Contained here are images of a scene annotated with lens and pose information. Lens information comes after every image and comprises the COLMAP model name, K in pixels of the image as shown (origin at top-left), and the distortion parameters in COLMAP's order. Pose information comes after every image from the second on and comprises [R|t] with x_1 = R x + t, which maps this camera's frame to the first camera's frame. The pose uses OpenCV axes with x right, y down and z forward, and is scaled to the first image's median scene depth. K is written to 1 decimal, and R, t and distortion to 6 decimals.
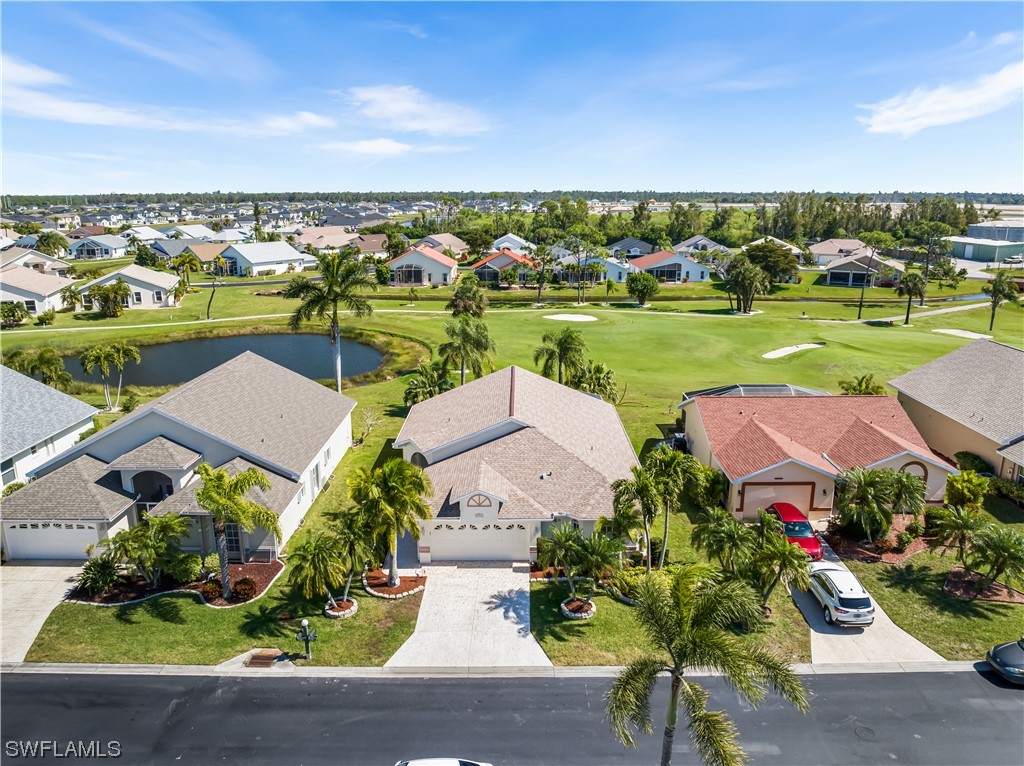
lens RADIAL K [[727.5, 0, 512.0], [0, 727.5, 383.0], [0, 0, 1]] dist [-0.041400, -0.001894]
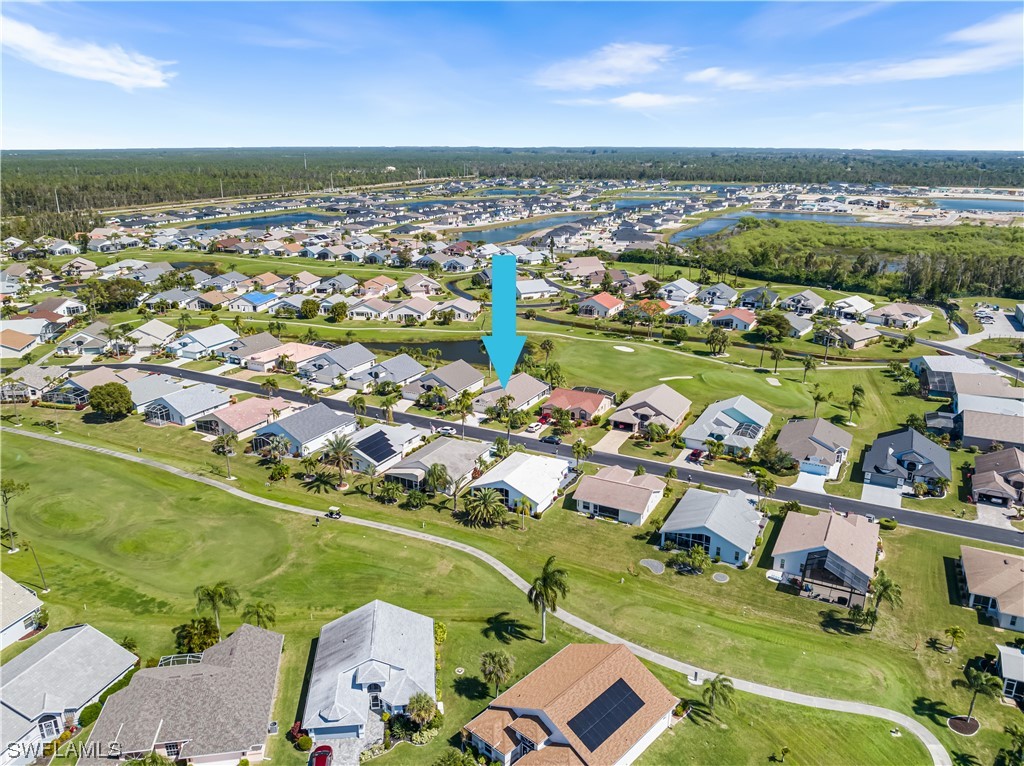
lens RADIAL K [[727.5, 0, 512.0], [0, 727.5, 383.0], [0, 0, 1]] dist [-0.041400, -0.001894]
pose [[0.883299, 0.142625, -0.446587, 2.295893], [-0.116881, 0.989515, 0.084841, -0.394615], [0.454005, -0.022743, 0.890709, -3.297261]]
